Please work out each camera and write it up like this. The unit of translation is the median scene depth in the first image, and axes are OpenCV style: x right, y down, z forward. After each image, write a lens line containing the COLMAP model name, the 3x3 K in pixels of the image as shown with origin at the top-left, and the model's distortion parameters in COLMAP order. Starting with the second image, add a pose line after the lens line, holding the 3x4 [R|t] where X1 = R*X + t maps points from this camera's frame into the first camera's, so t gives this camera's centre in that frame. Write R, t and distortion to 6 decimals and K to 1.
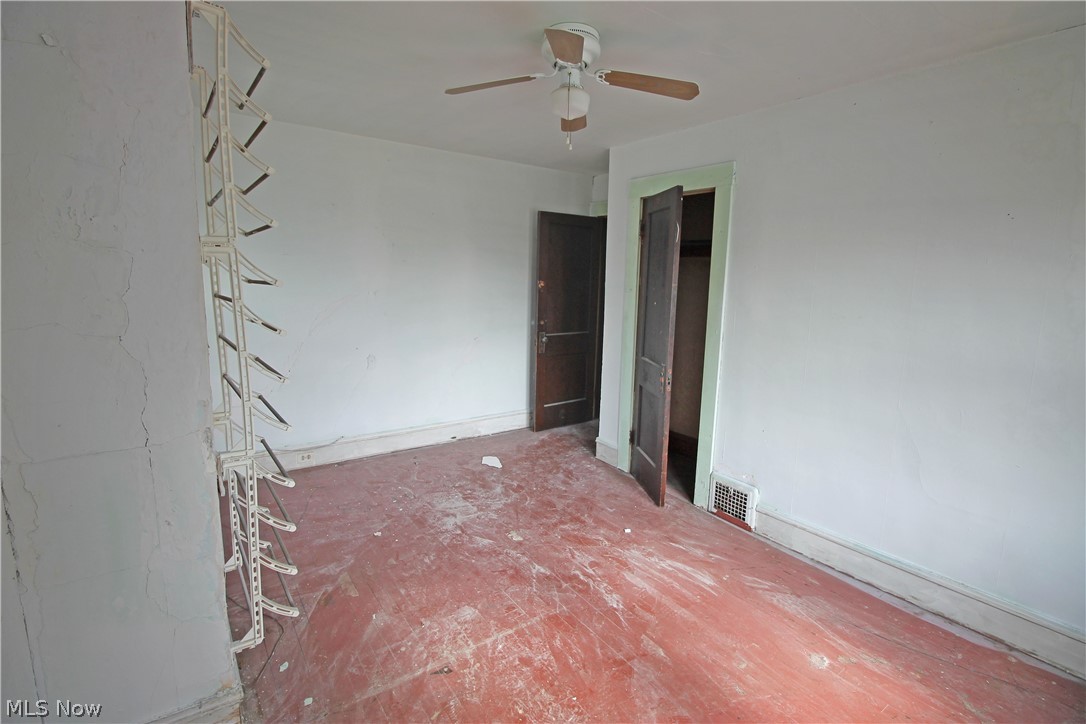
lens RADIAL K [[510.3, 0, 548.1], [0, 510.3, 350.4], [0, 0, 1]] dist [-0.000473, -0.014042]
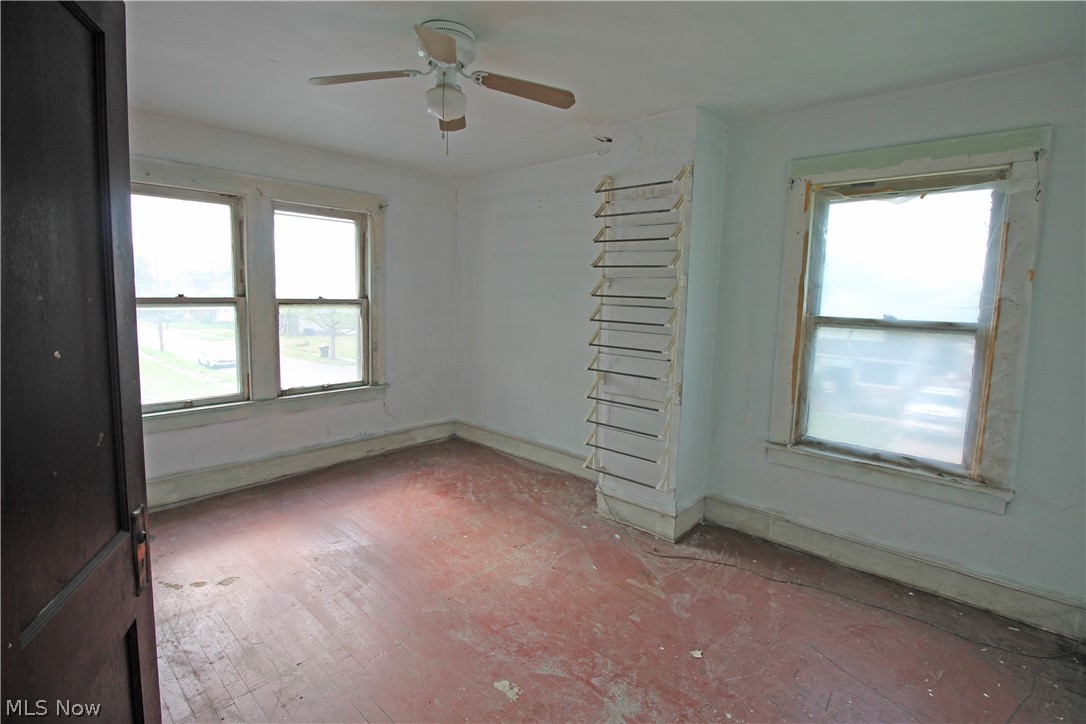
lens RADIAL K [[510.3, 0, 548.1], [0, 510.3, 350.4], [0, 0, 1]] dist [-0.000473, -0.014042]
pose [[-0.977031, -0.033666, -0.210420, 0.040273], [-0.085192, 0.966809, 0.240880, -0.245838], [0.195326, 0.253273, -0.947471, 1.840038]]
